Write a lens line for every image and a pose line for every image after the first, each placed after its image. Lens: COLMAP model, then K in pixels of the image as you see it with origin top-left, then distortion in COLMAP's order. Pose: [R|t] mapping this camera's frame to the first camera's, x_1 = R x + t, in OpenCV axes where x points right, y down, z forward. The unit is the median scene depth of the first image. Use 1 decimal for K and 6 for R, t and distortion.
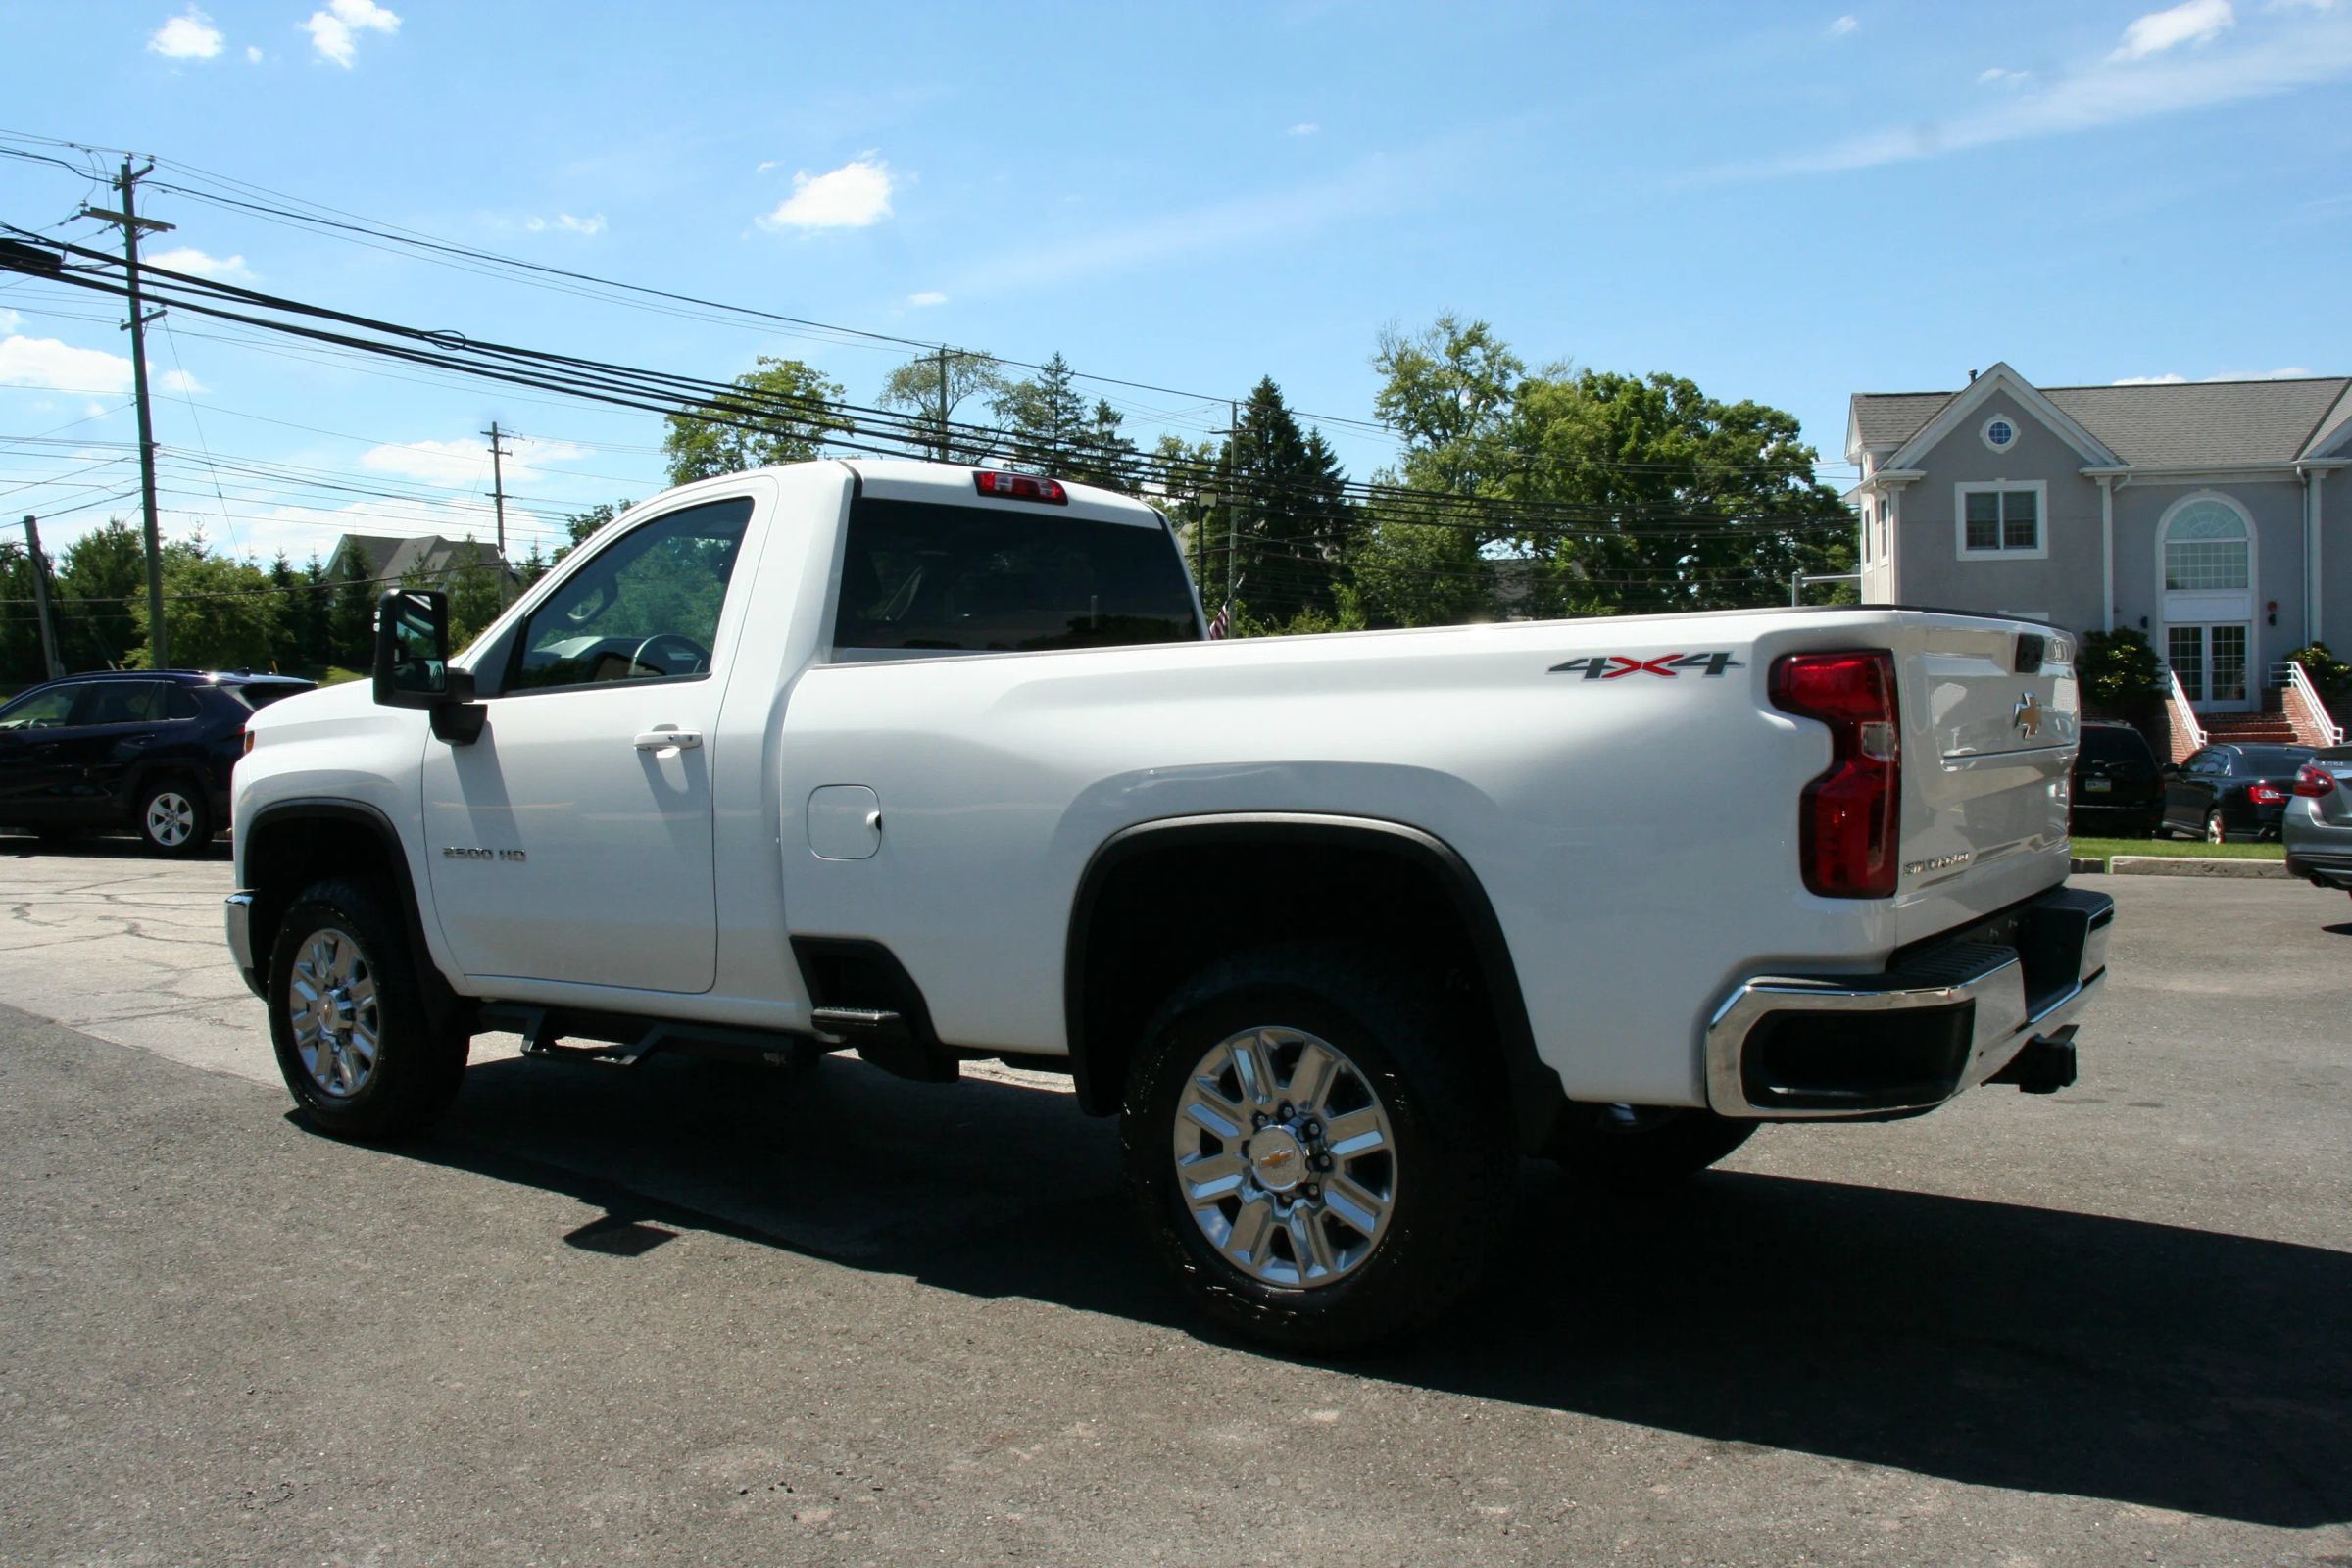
lens RADIAL K [[1965.4, 0, 1177.9], [0, 1965.4, 760.3], [0, 0, 1]] dist [-0.164570, 0.148878]
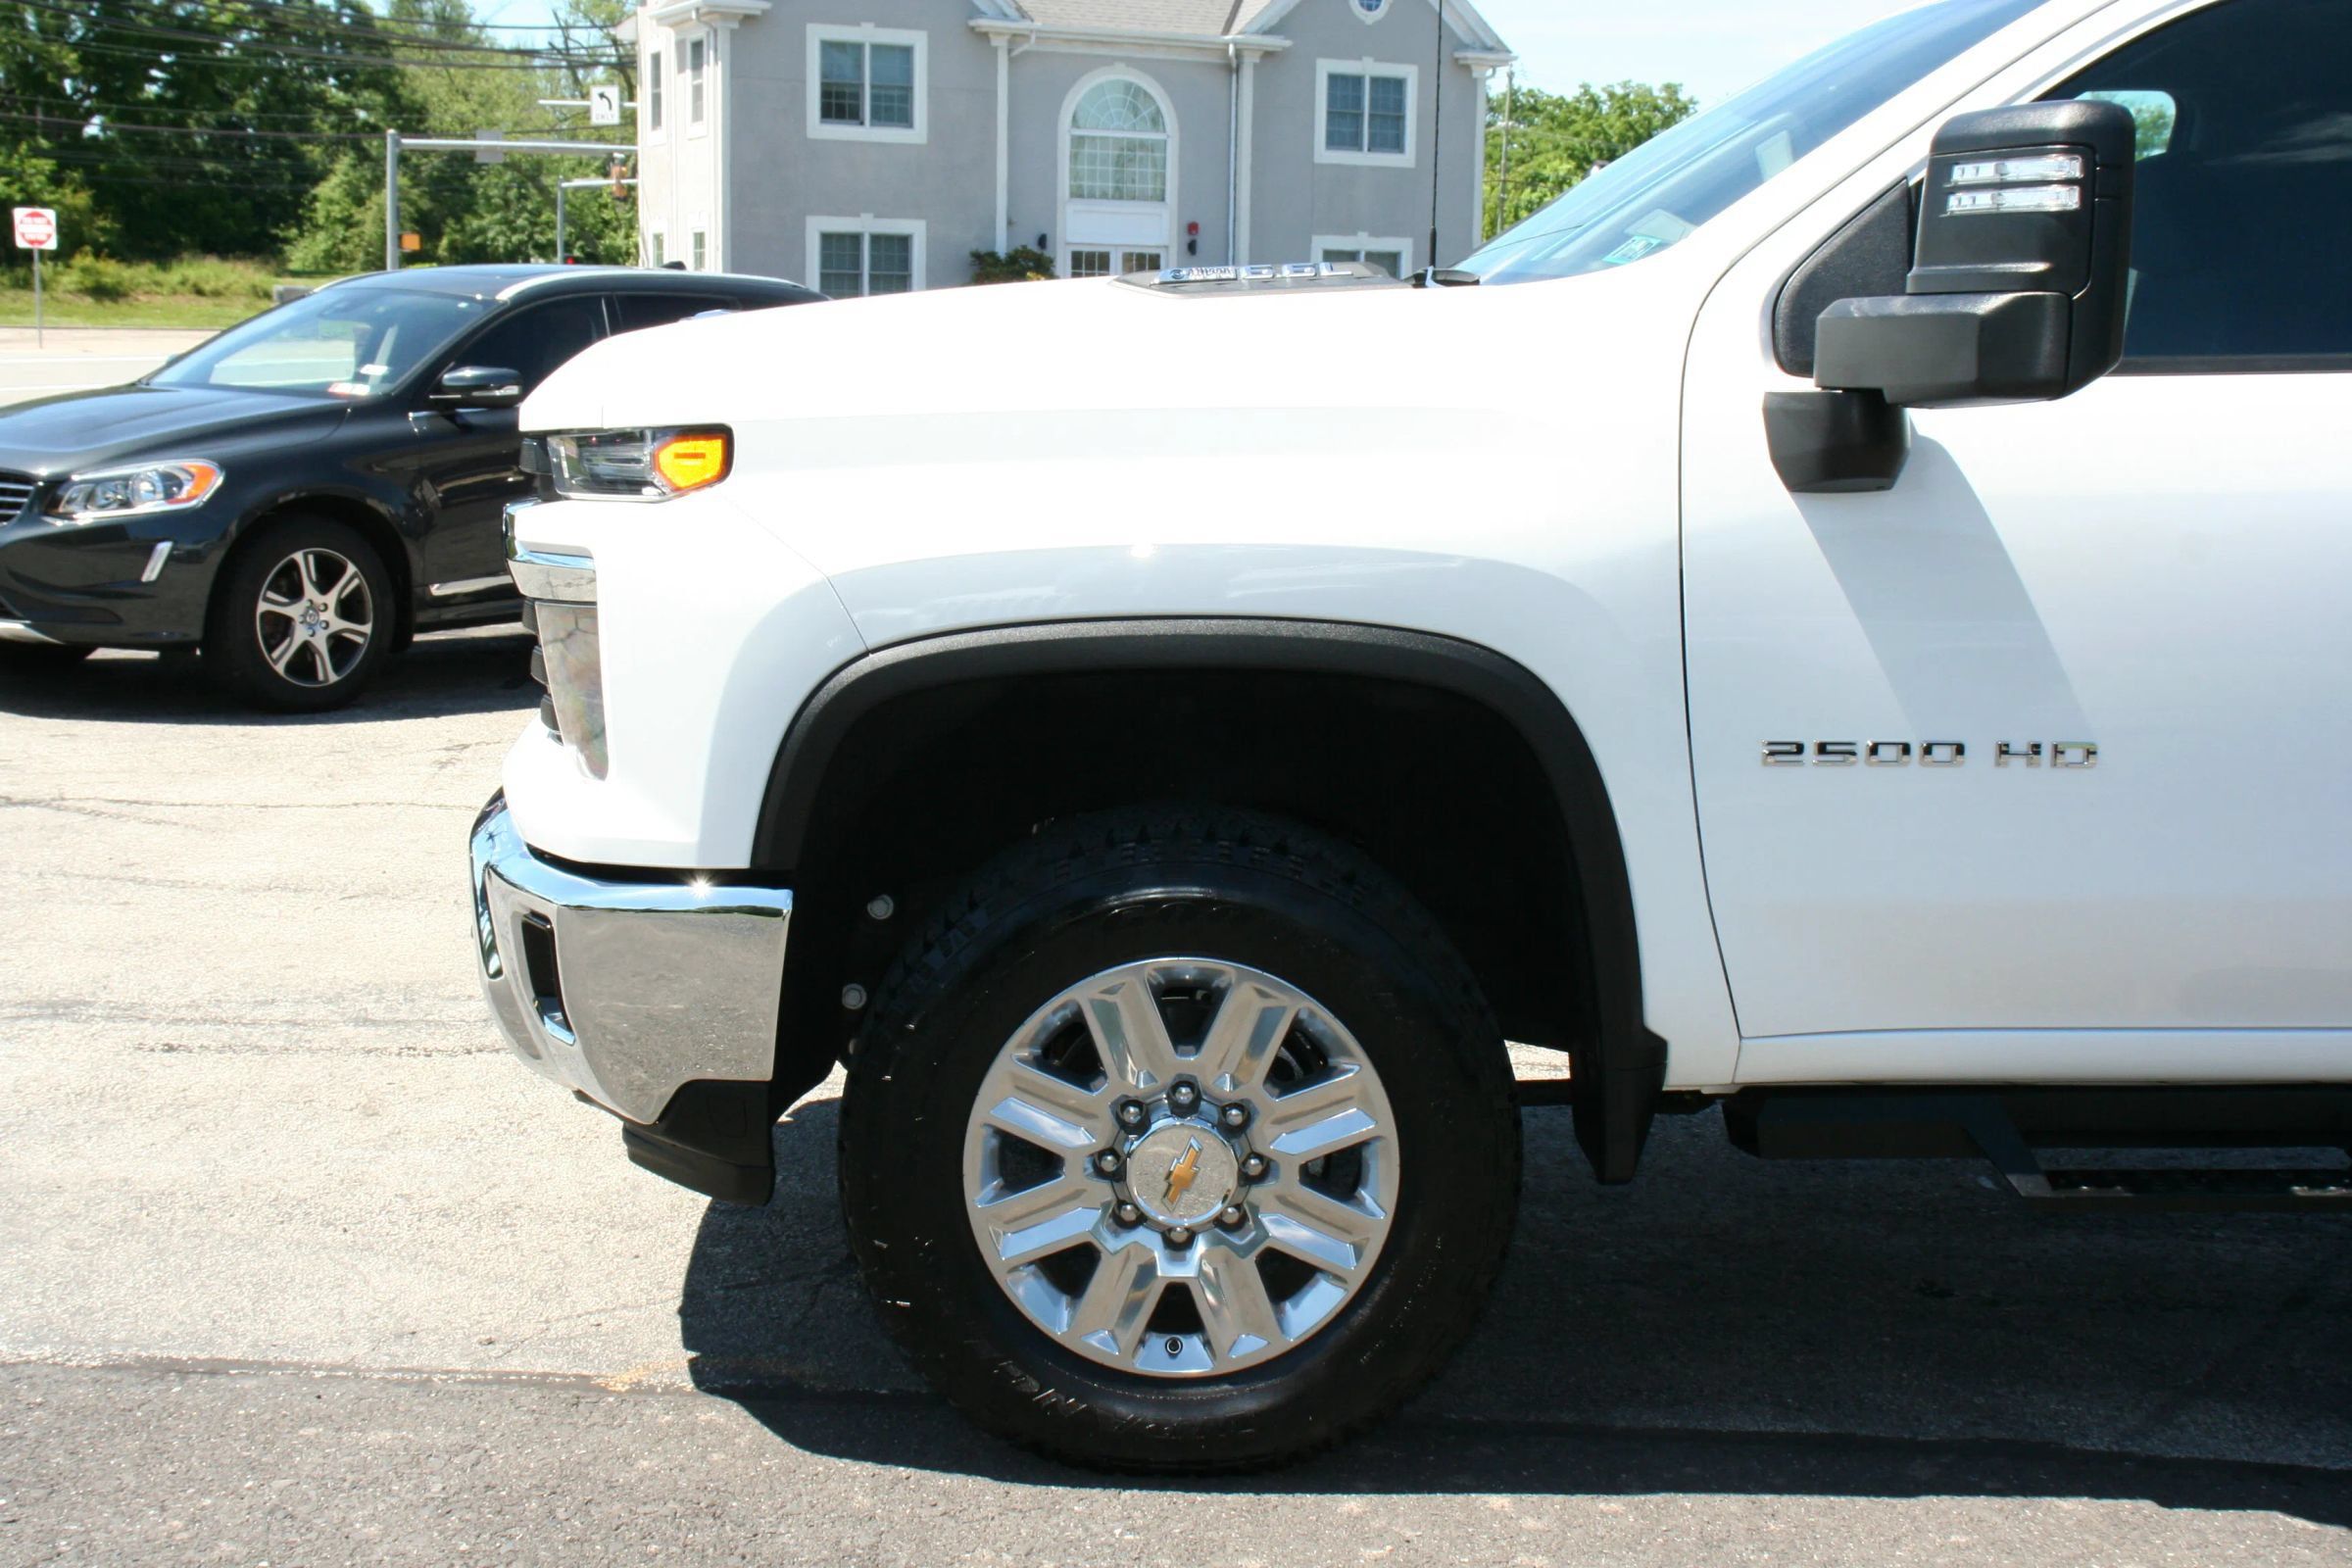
lens RADIAL K [[2826.6, 0, 1154.9], [0, 2826.6, 766.8], [0, 0, 1]] dist [-0.030583, 0.176648]
pose [[0.792104, -0.058202, 0.607606, -0.132269], [-0.019061, 0.992599, 0.119930, -0.002820], [-0.610089, -0.106578, 0.785132, 0.094482]]
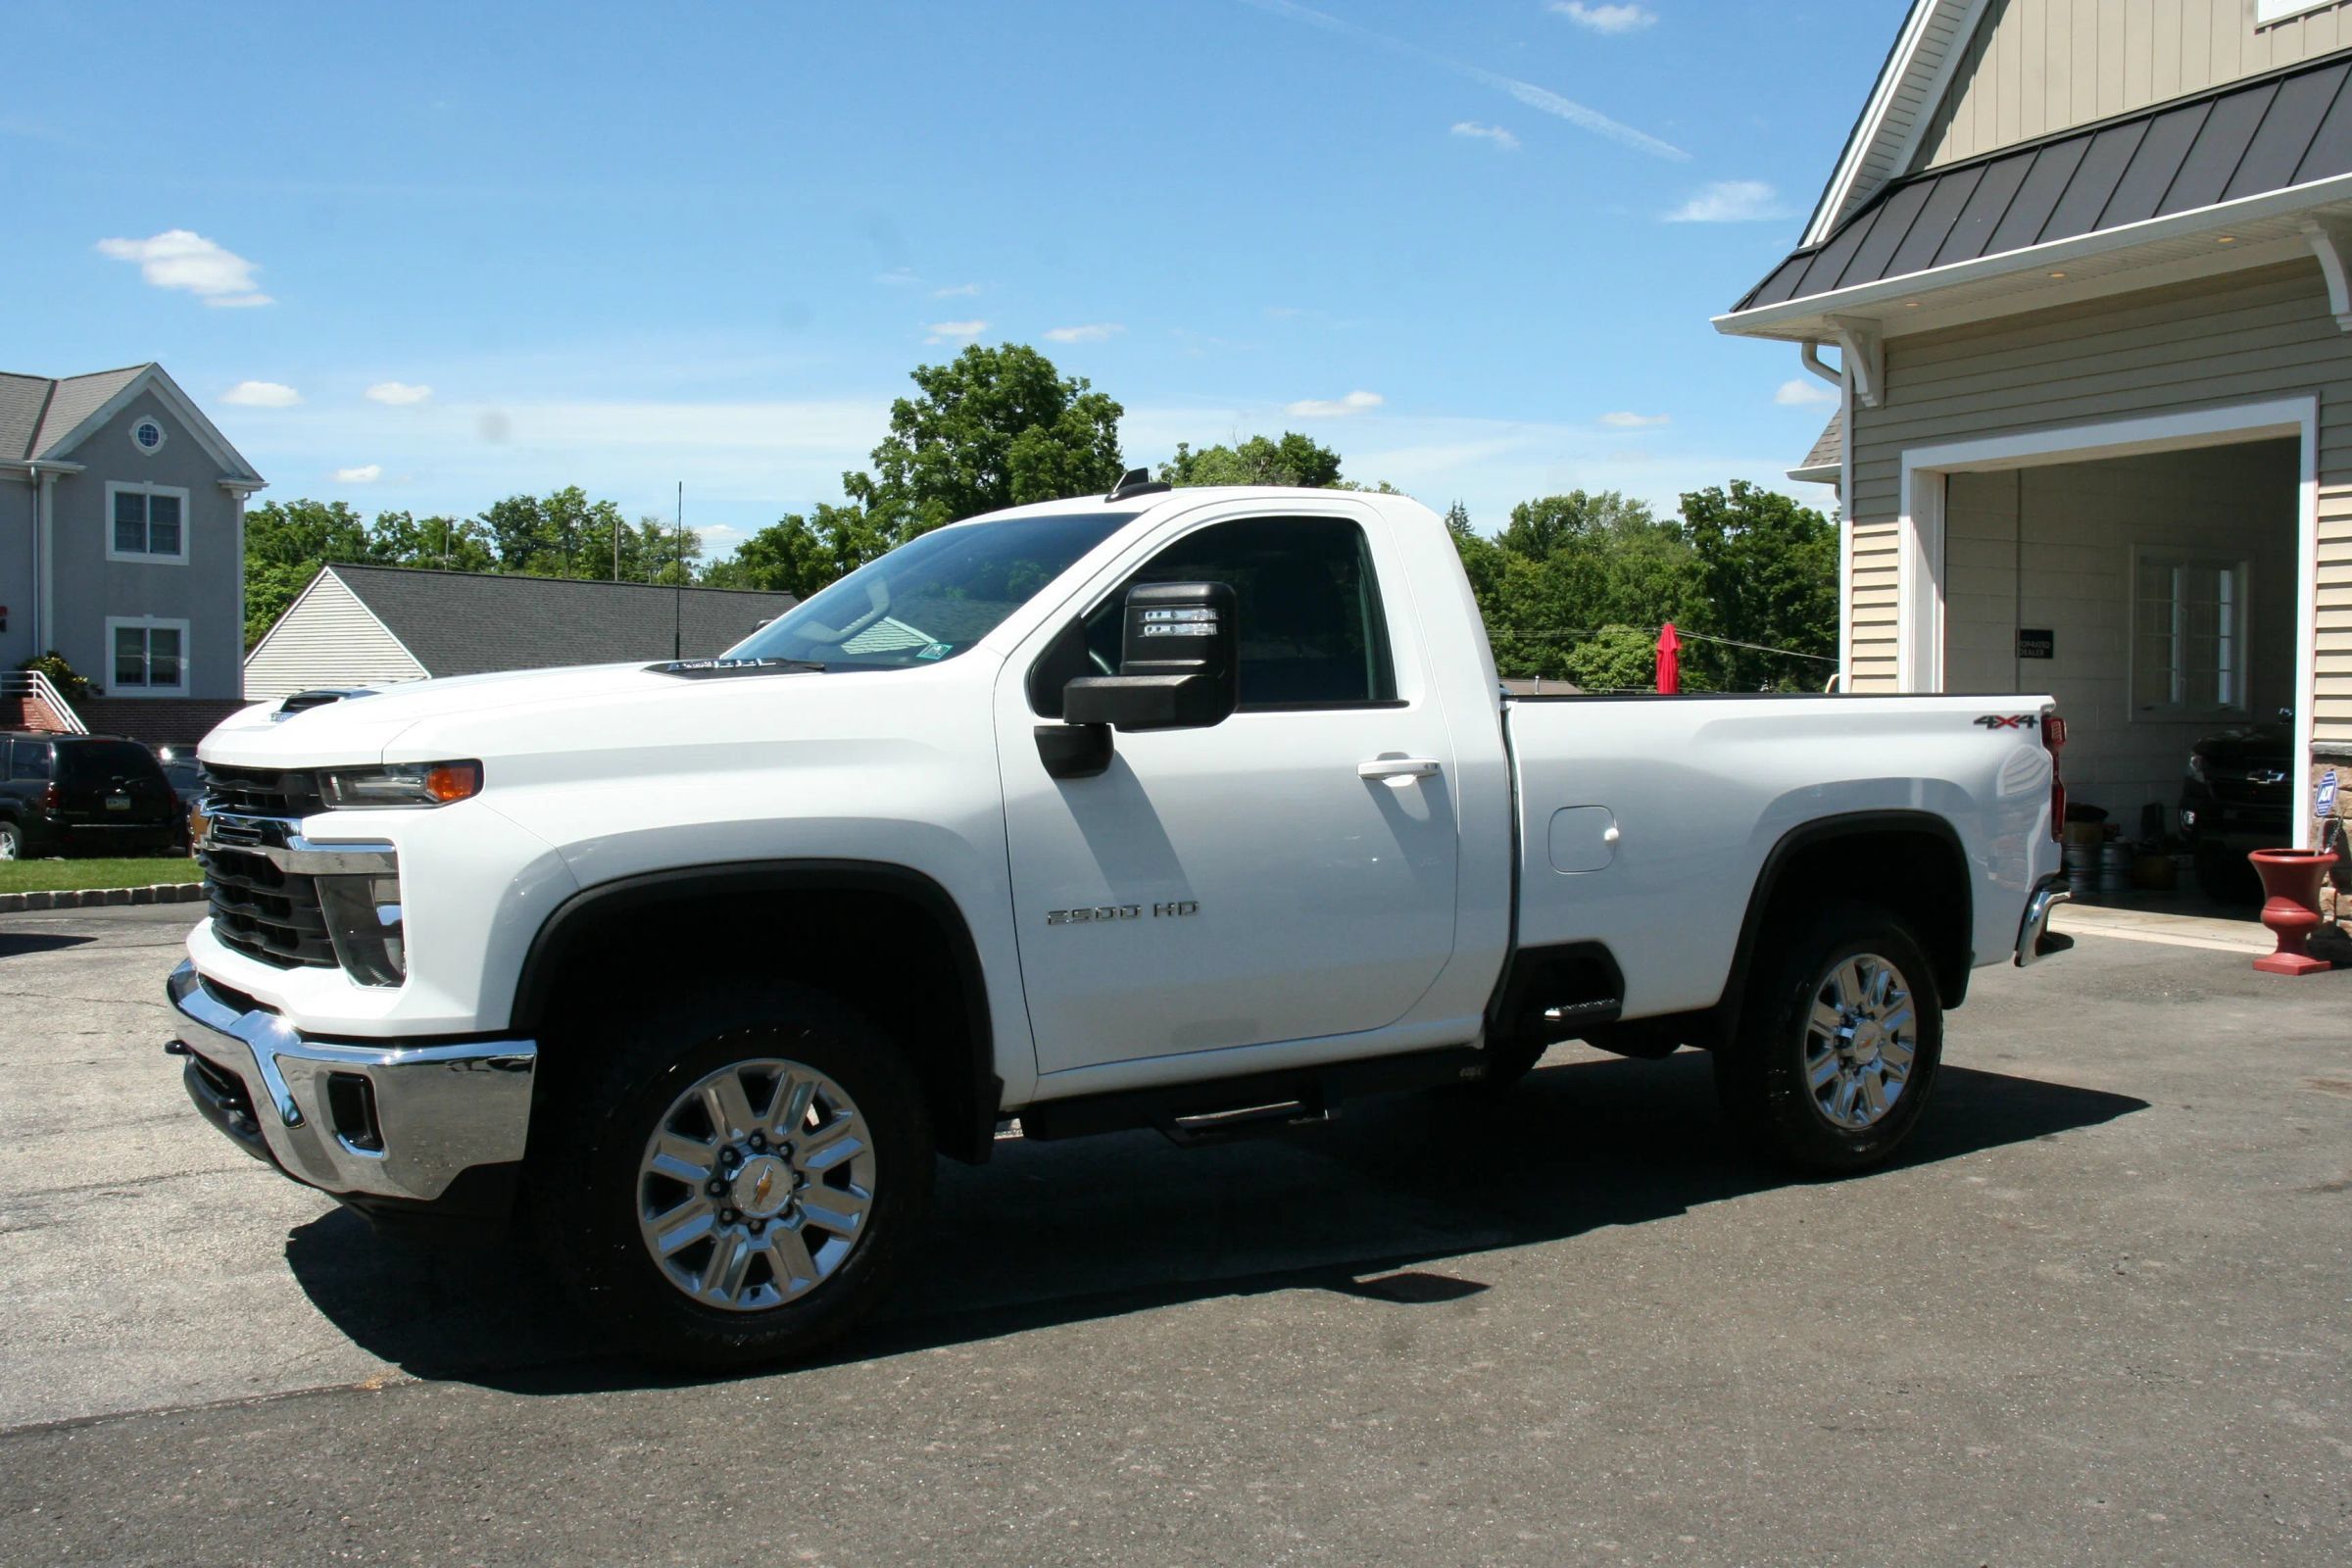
lens RADIAL K [[2123.4, 0, 1165.3], [0, 2123.4, 749.8], [0, 0, 1]] dist [-0.151841, 0.174576]
pose [[0.343827, 0.000709, 0.939033, -0.180373], [0.010255, 0.999937, -0.004509, -0.002155], [-0.938977, 0.011180, 0.343798, 0.103661]]
